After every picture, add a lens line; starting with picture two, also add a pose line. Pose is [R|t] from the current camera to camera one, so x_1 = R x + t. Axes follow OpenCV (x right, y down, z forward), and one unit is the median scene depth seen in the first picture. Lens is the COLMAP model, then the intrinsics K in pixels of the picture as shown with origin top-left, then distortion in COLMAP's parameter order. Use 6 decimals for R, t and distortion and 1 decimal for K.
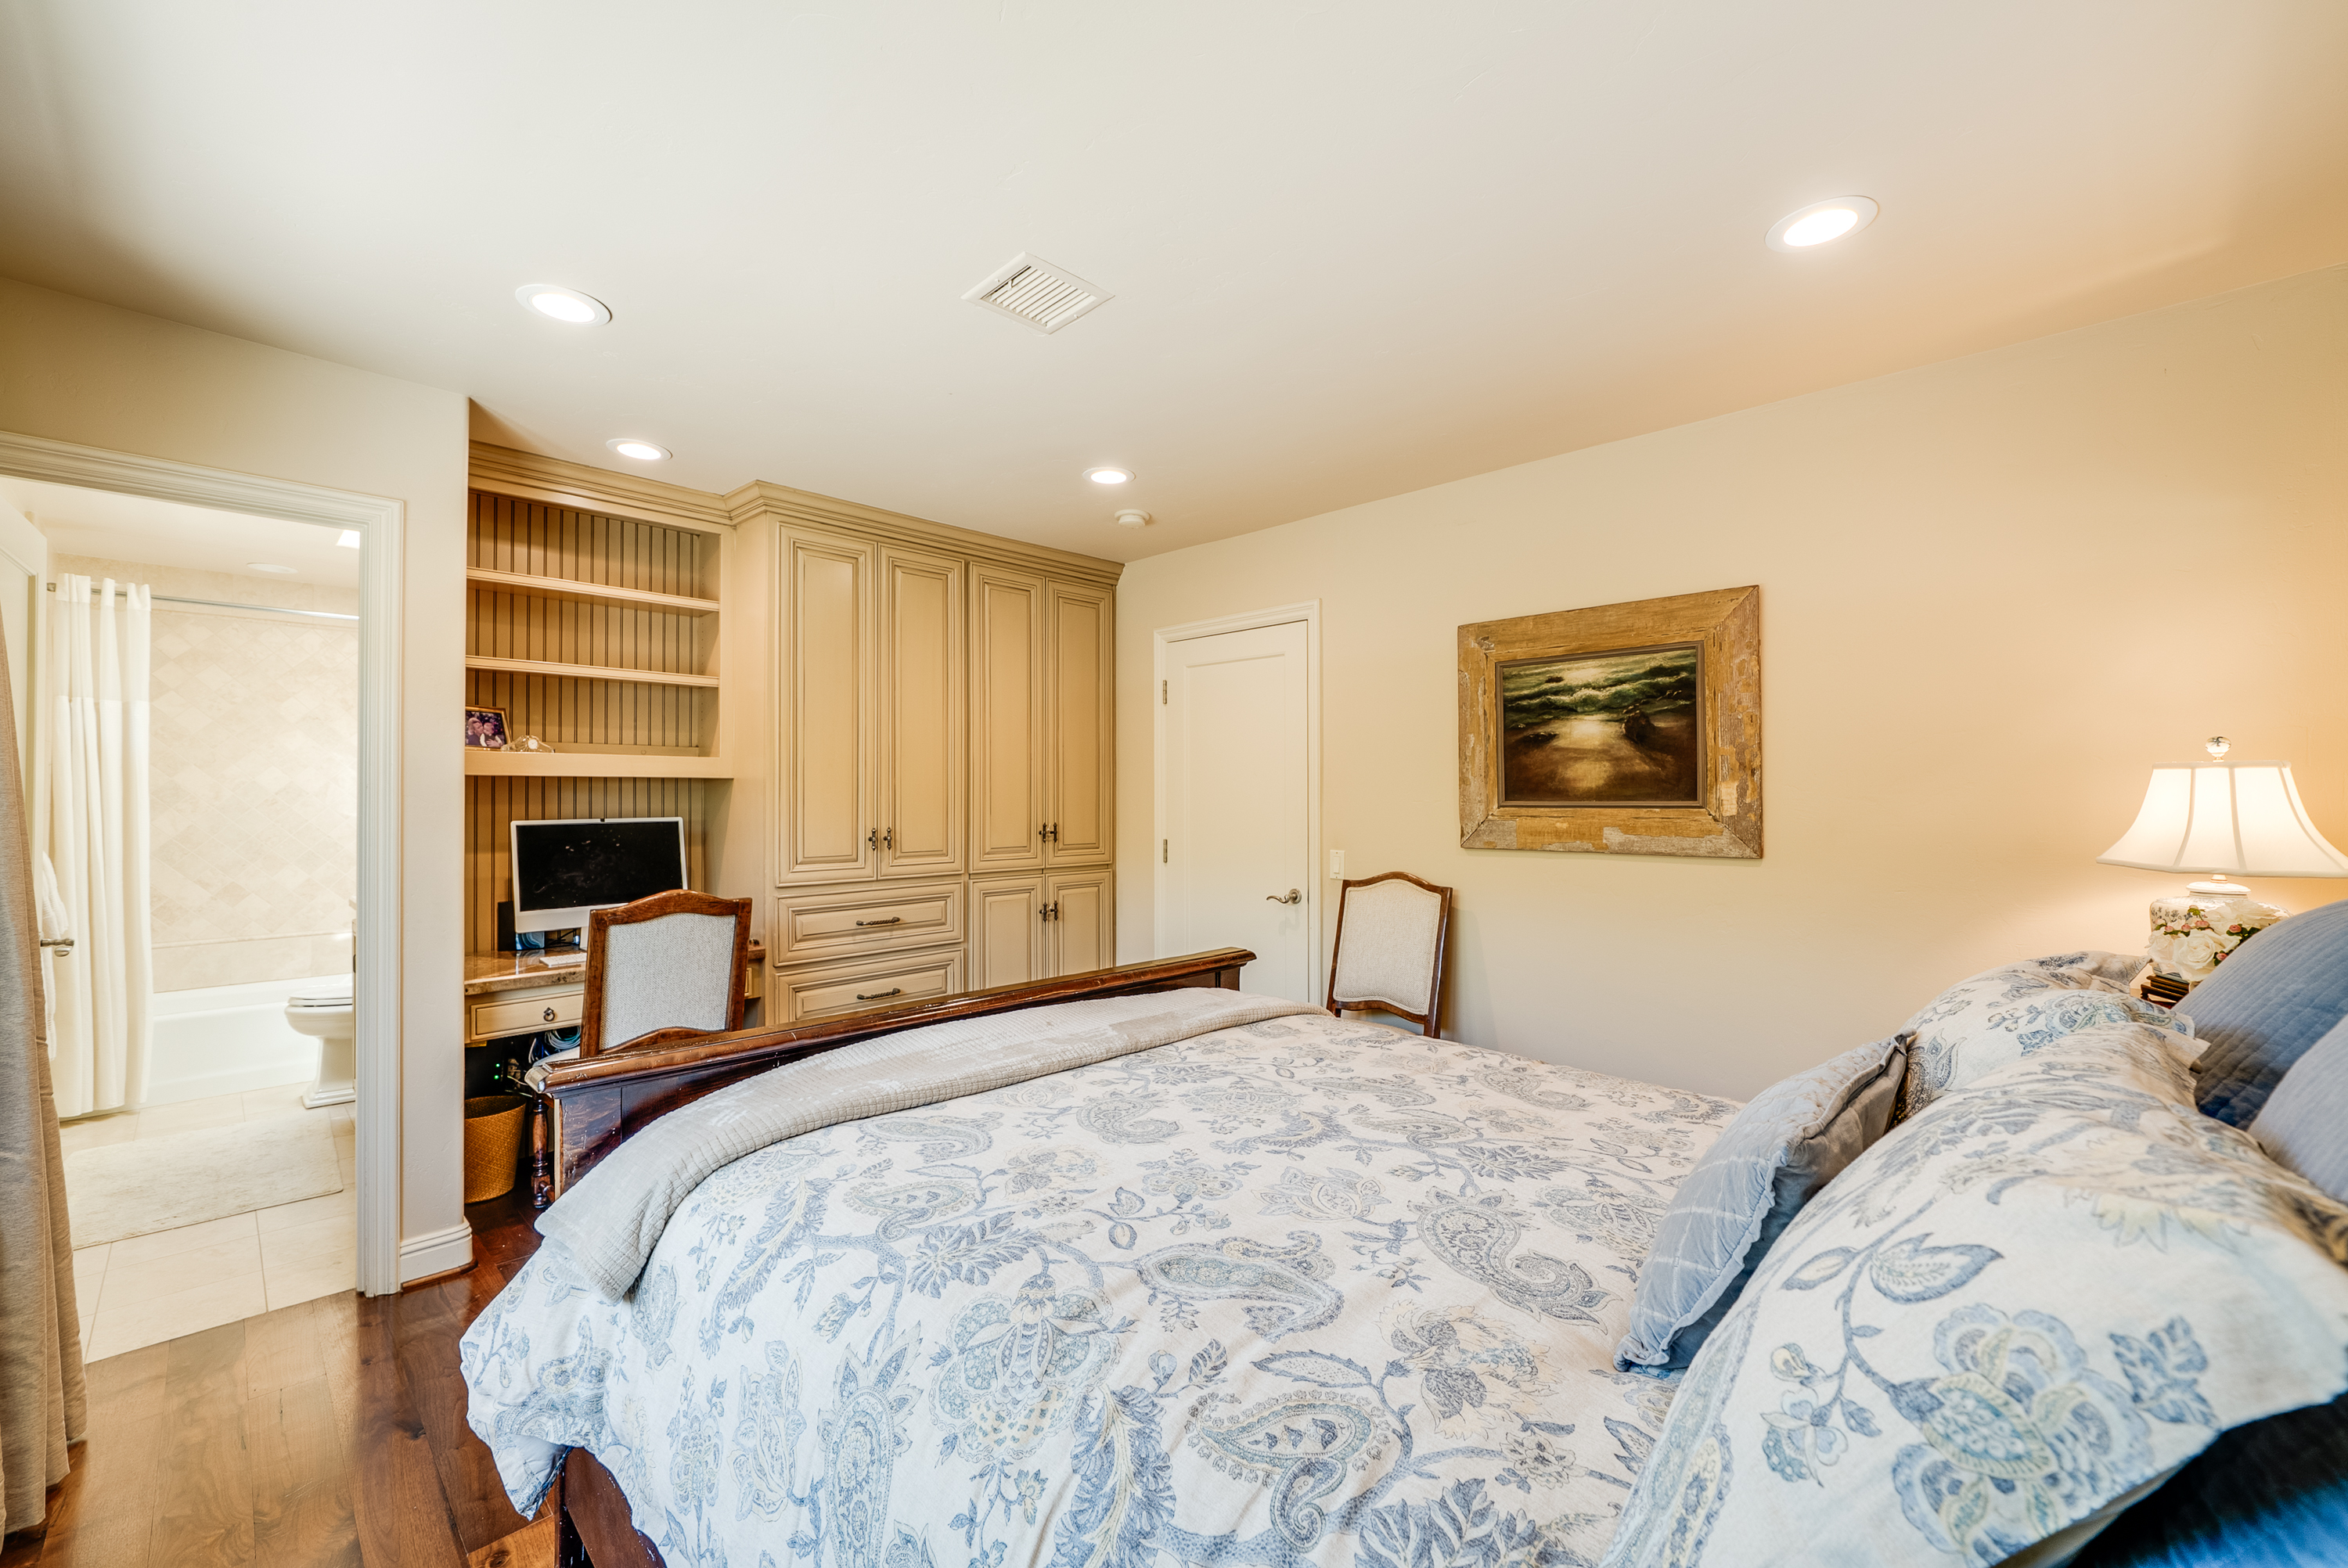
lens RADIAL K [[971.6, 0, 1174.0], [0, 971.6, 784.0], [0, 0, 1]] dist [-0.000625, -0.000078]
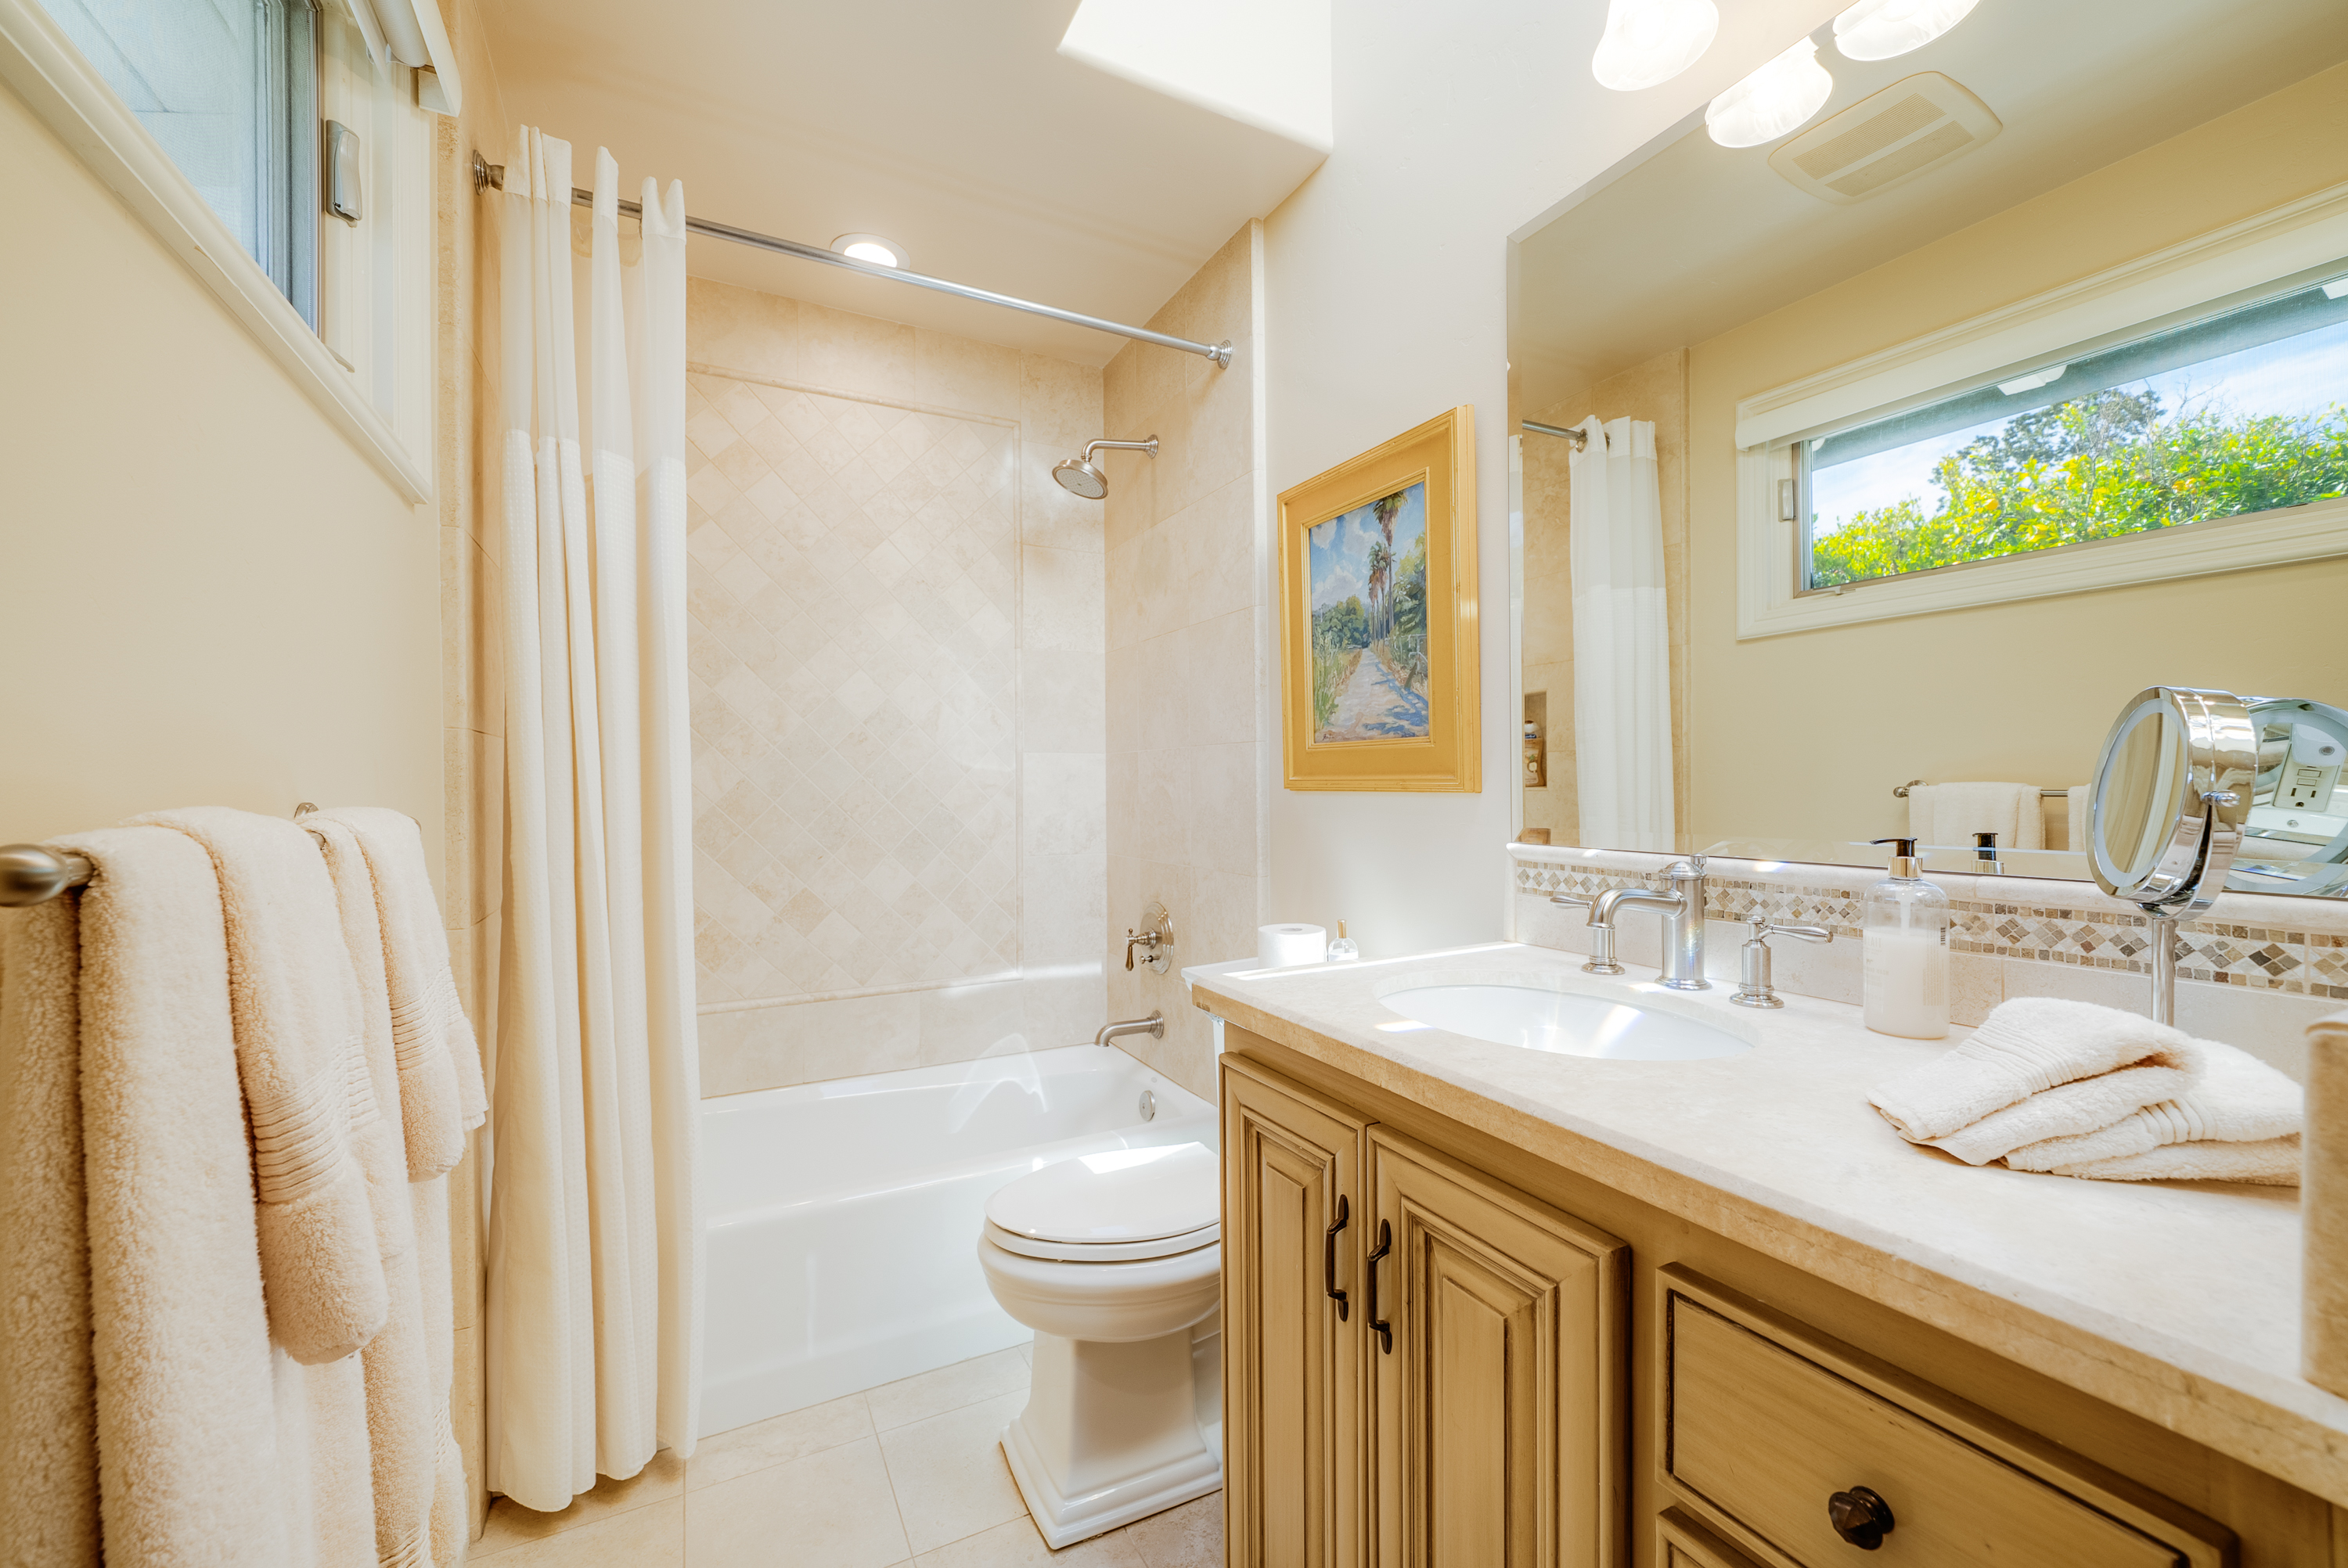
lens RADIAL K [[922.3, 0, 1170.0], [0, 922.3, 789.7], [0, 0, 1]] dist [-0.000325, 0.000404]
pose [[0.956005, 0.002455, -0.293341, -0.740604], [0.003147, 0.999822, 0.018624, 0.045316], [0.293335, -0.018728, 0.955826, 0.679652]]
